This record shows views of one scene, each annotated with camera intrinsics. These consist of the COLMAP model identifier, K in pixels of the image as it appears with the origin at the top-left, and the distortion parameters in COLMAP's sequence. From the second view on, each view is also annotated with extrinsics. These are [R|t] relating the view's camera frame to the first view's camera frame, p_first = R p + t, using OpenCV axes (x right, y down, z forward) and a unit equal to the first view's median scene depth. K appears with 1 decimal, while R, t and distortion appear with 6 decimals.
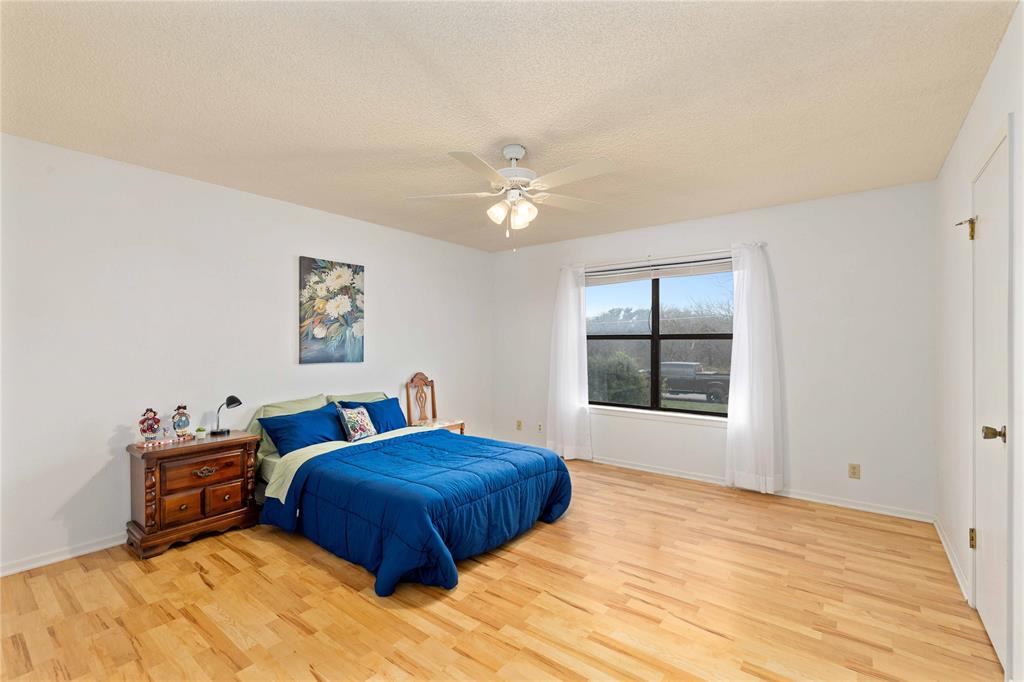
lens RADIAL K [[449.5, 0, 512.0], [0, 449.5, 341.0], [0, 0, 1]] dist [0.000759, -0.000006]
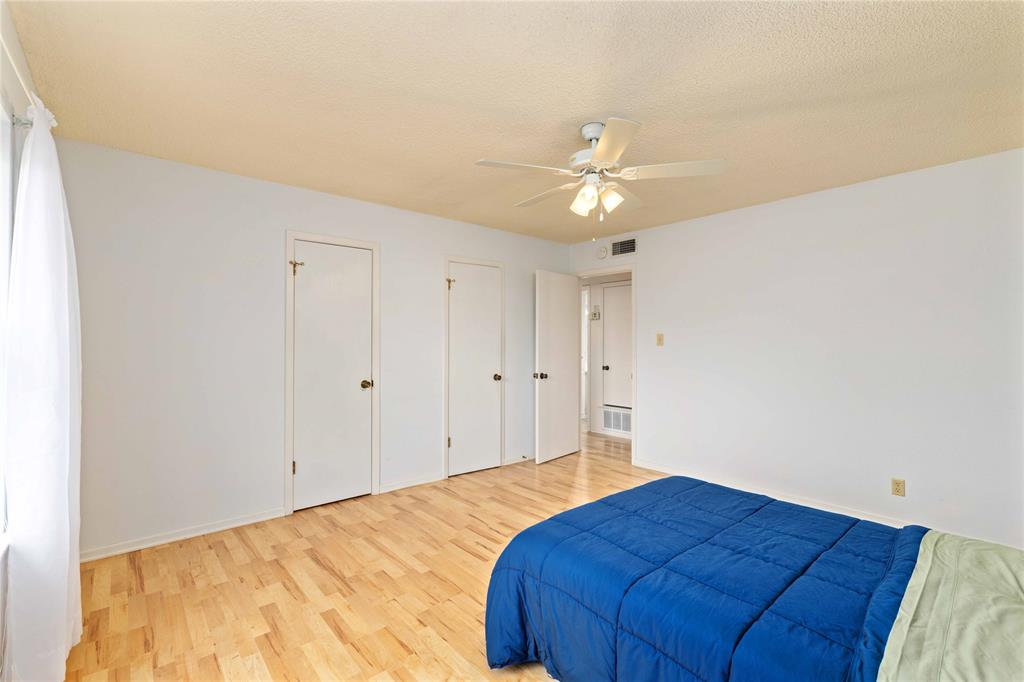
lens RADIAL K [[449.5, 0, 512.0], [0, 449.5, 341.0], [0, 0, 1]] dist [0.000759, -0.000006]
pose [[-0.980902, -0.002988, 0.194480, -0.008990], [-0.004983, 0.999940, -0.009769, 0.011807], [-0.194439, -0.010551, -0.980858, 1.980705]]
